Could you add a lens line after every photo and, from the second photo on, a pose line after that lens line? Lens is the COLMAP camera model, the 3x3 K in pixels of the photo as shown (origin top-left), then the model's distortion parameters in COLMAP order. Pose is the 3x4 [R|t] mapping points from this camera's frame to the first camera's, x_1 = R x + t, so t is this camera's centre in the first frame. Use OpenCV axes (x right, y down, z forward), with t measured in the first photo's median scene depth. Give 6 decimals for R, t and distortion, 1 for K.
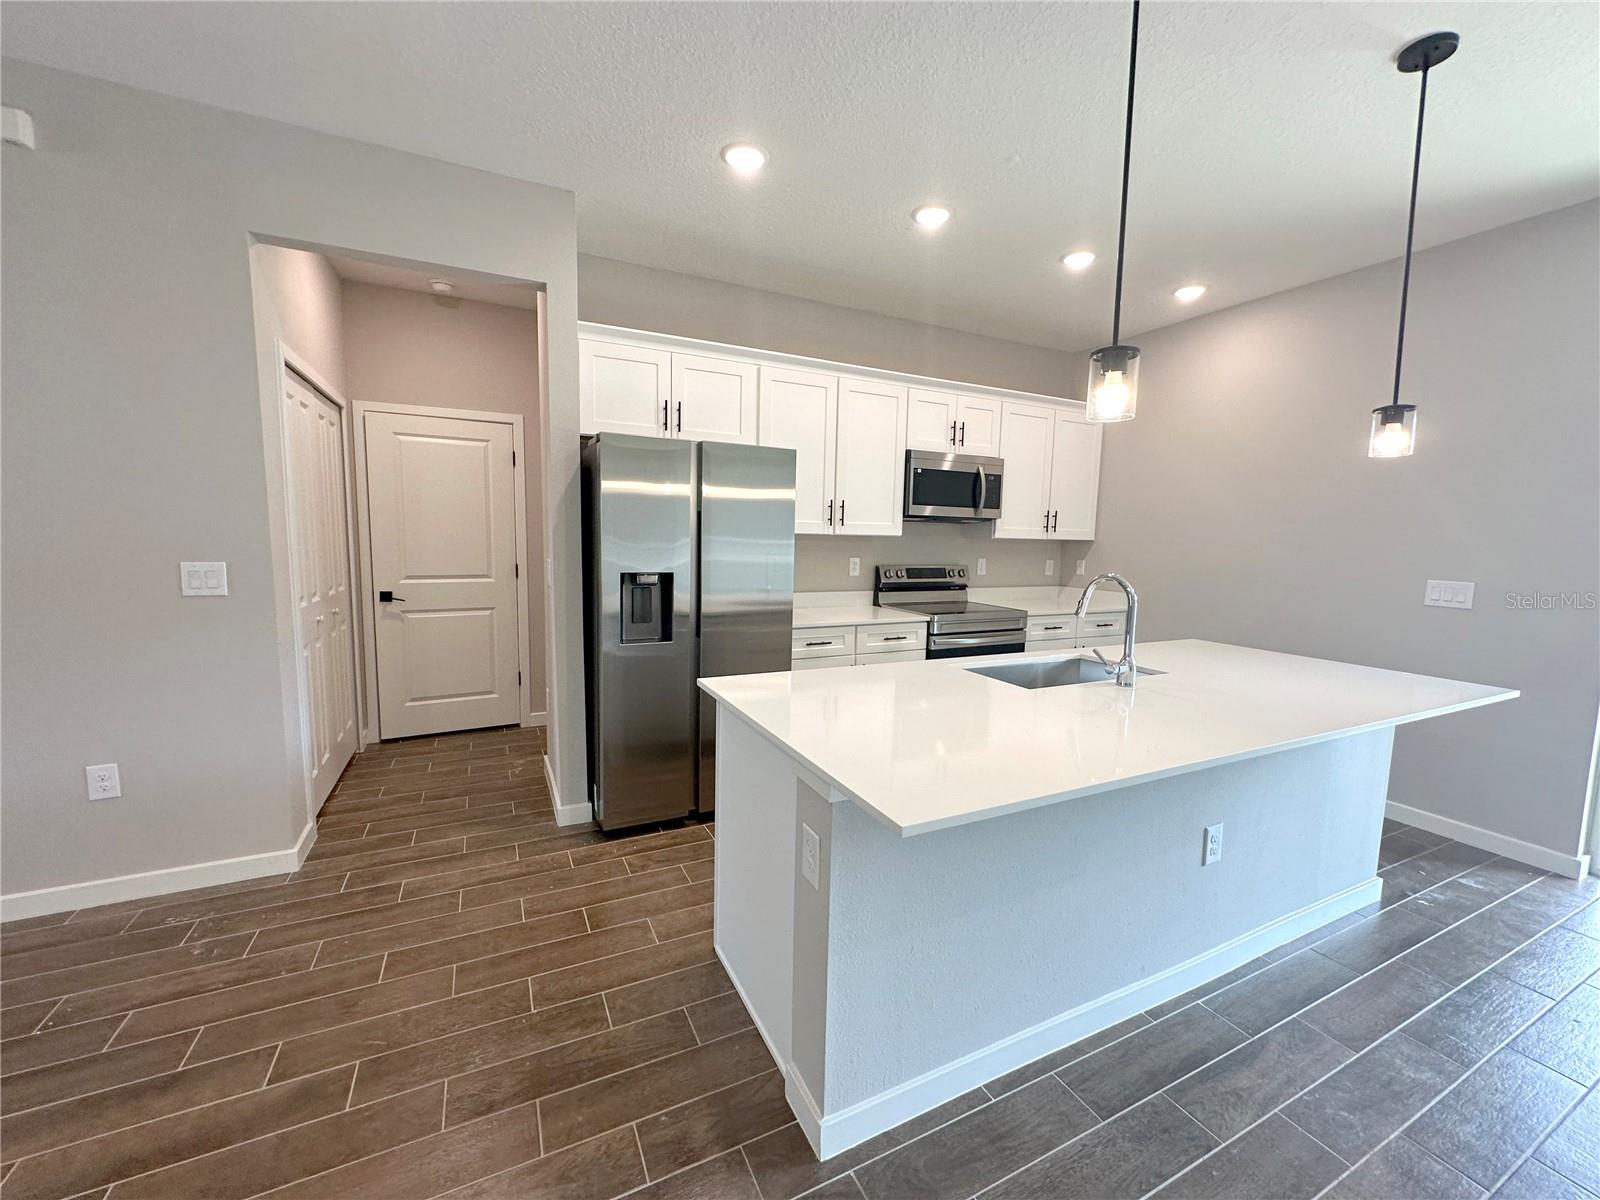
lens RADIAL K [[641.2, 0, 800.0], [0, 641.2, 600.0], [0, 0, 1]] dist [0.000499, 0.000225]
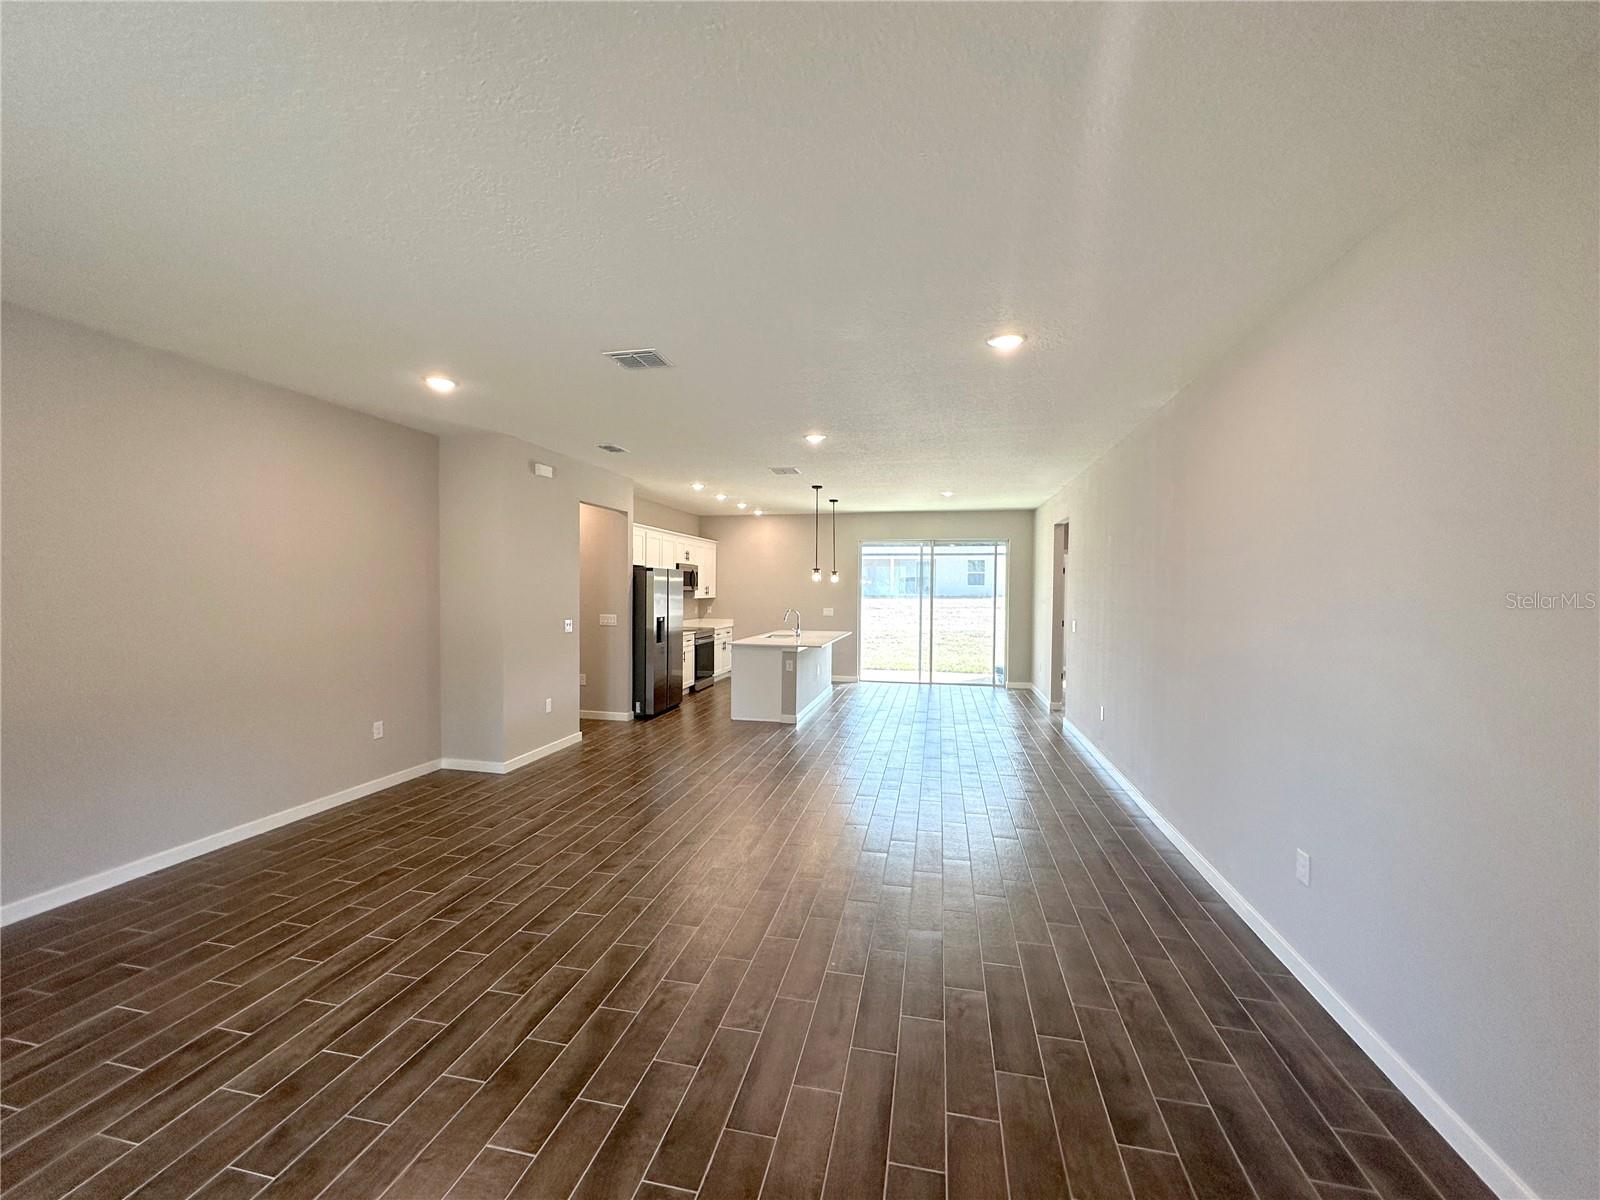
lens RADIAL K [[638.6, 0, 801.0], [0, 638.6, 600.7], [0, 0, 1]] dist [-0.003243, -0.000067]
pose [[0.623607, -0.026730, 0.781281, -1.391498], [0.076537, 0.996701, -0.026990, 0.004077], [-0.777982, 0.076628, 0.623596, -0.823460]]
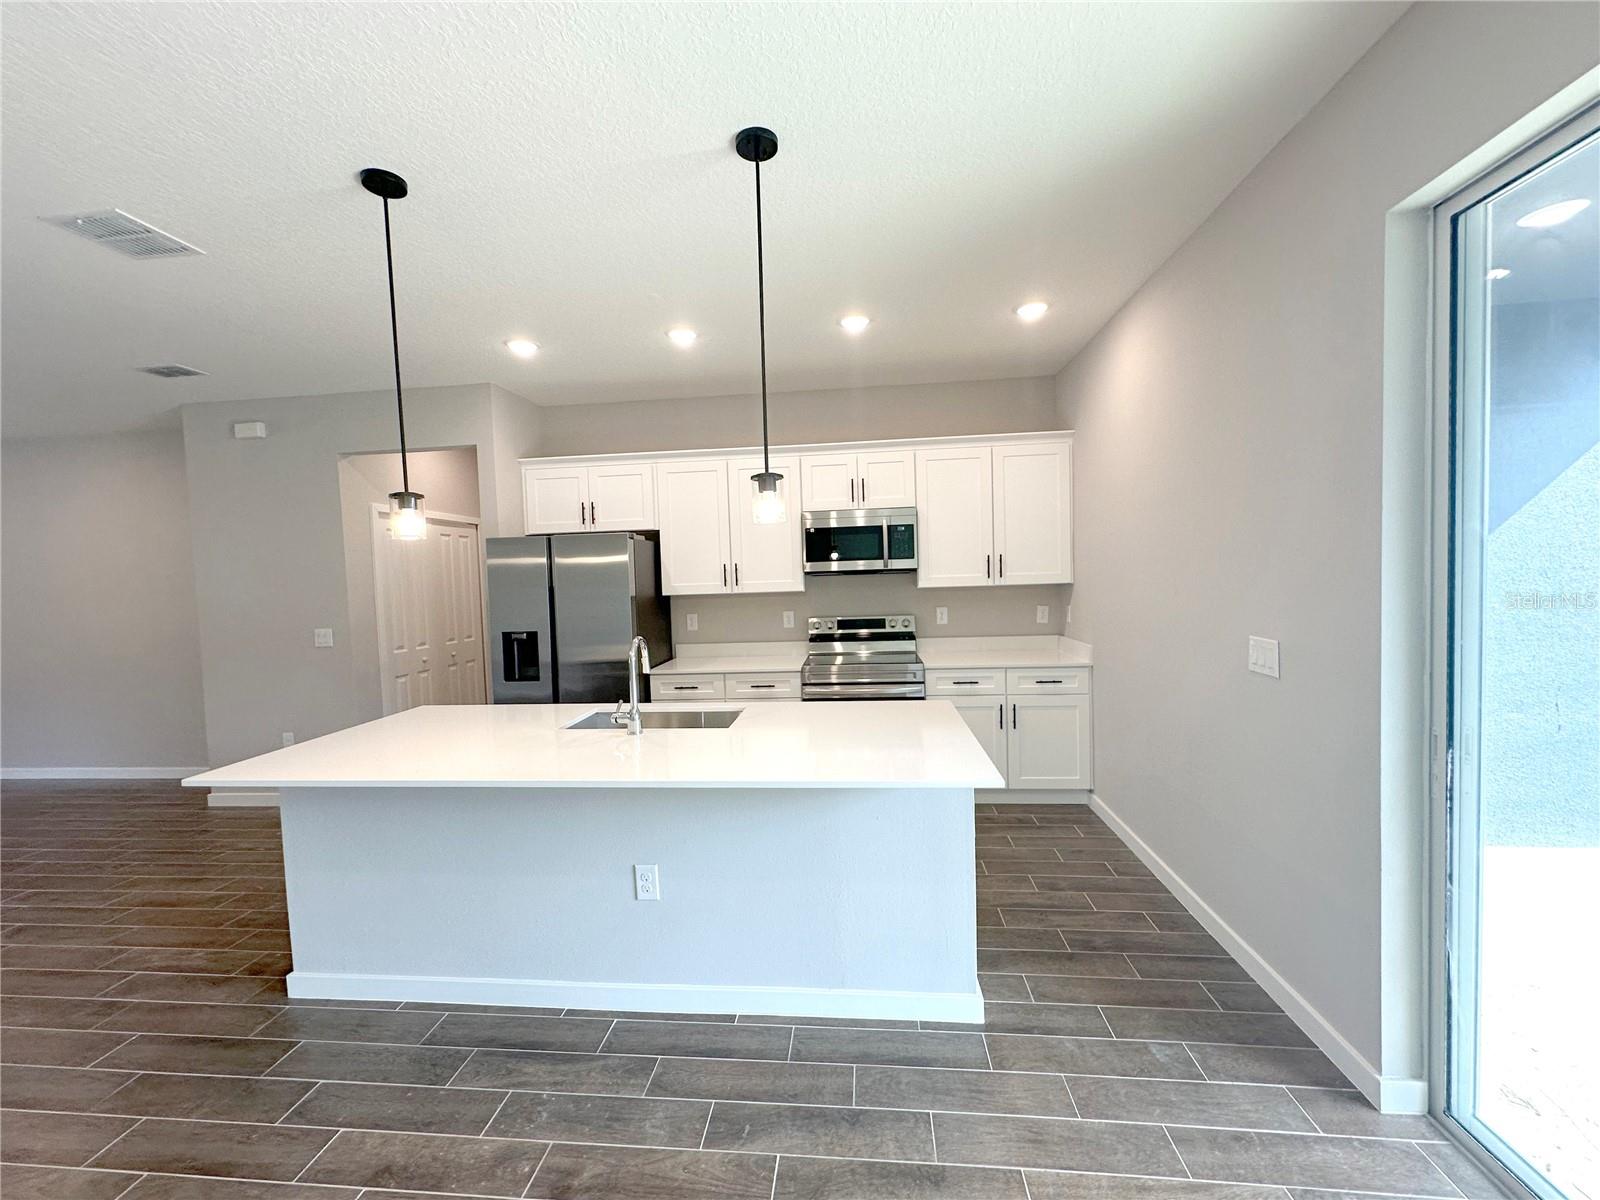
lens RADIAL K [[638.6, 0, 801.0], [0, 638.6, 600.7], [0, 0, 1]] dist [-0.003243, -0.000067]
pose [[0.846902, -0.028408, -0.530990, 0.730134], [-0.003183, 0.998283, -0.058486, -0.020959], [0.531740, 0.051222, 0.845357, 0.090965]]
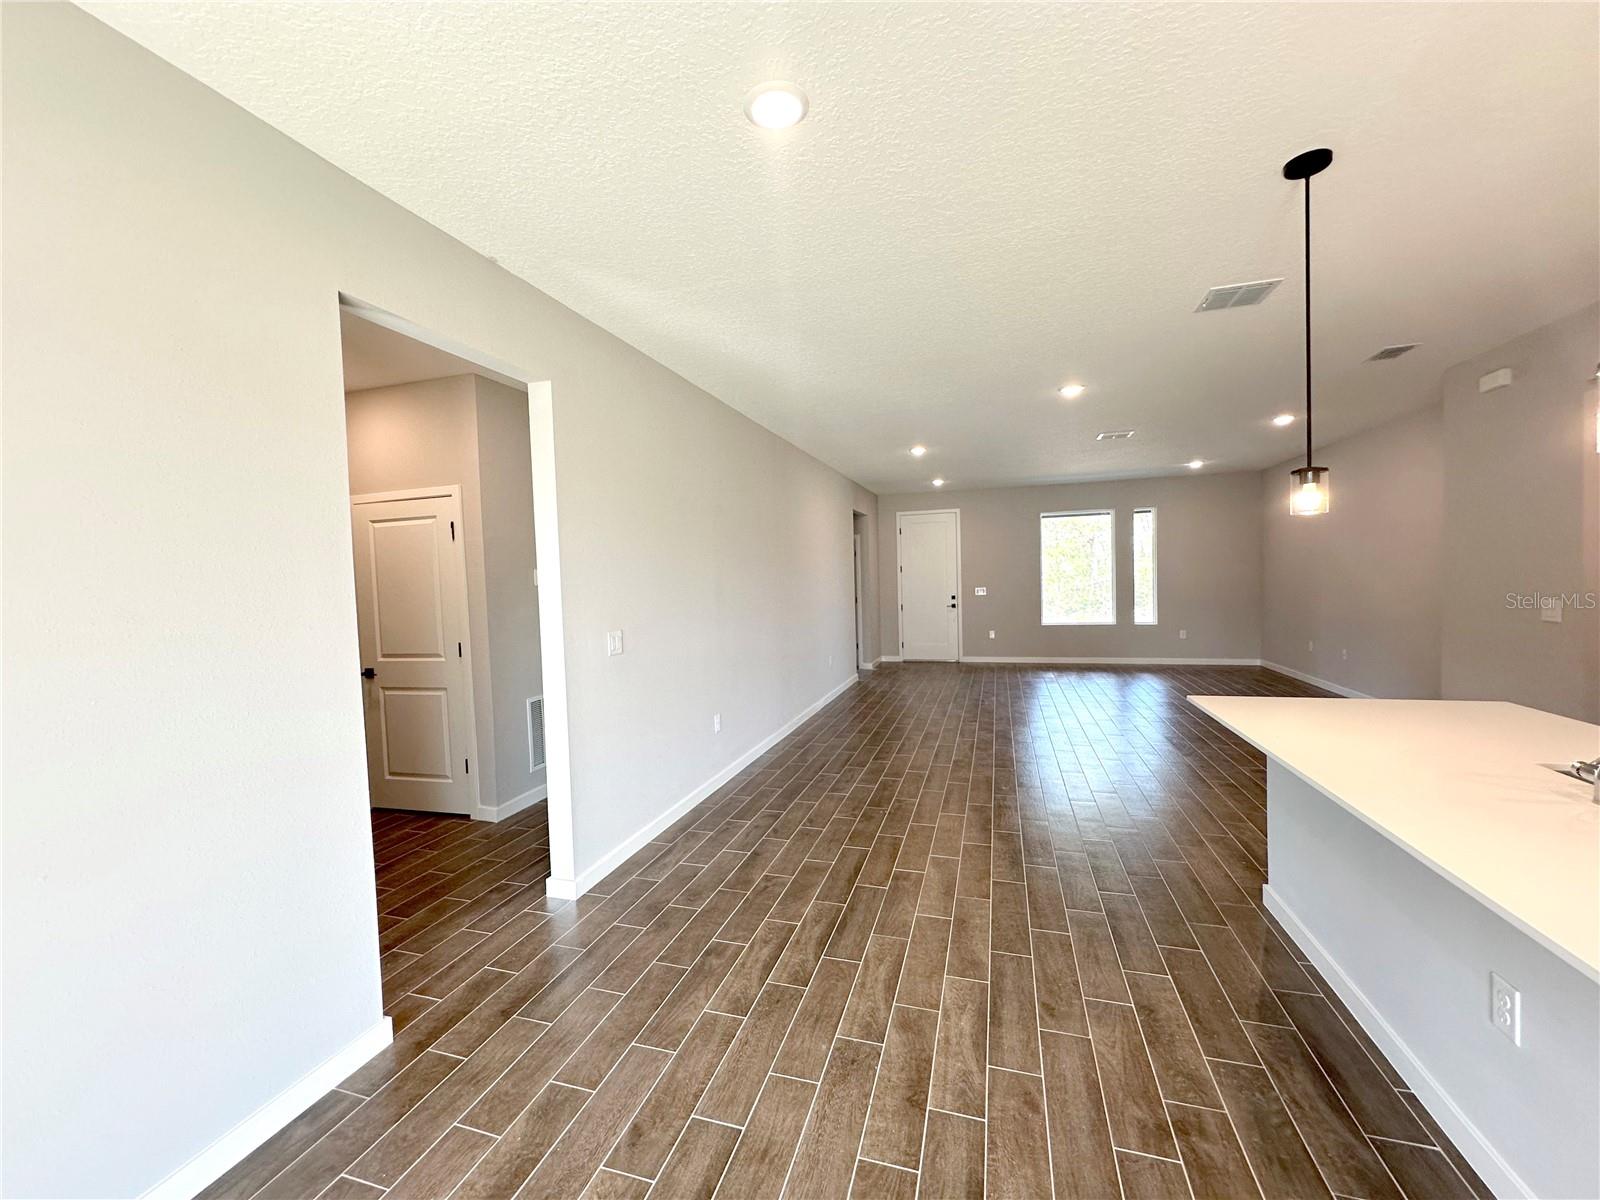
lens RADIAL K [[638.6, 0, 801.0], [0, 638.6, 600.7], [0, 0, 1]] dist [-0.003243, -0.000067]
pose [[-0.691281, 0.027572, -0.722060, 0.857912], [-0.058773, 0.993815, 0.094216, -0.055236], [0.720192, 0.107567, -0.685385, 0.430017]]
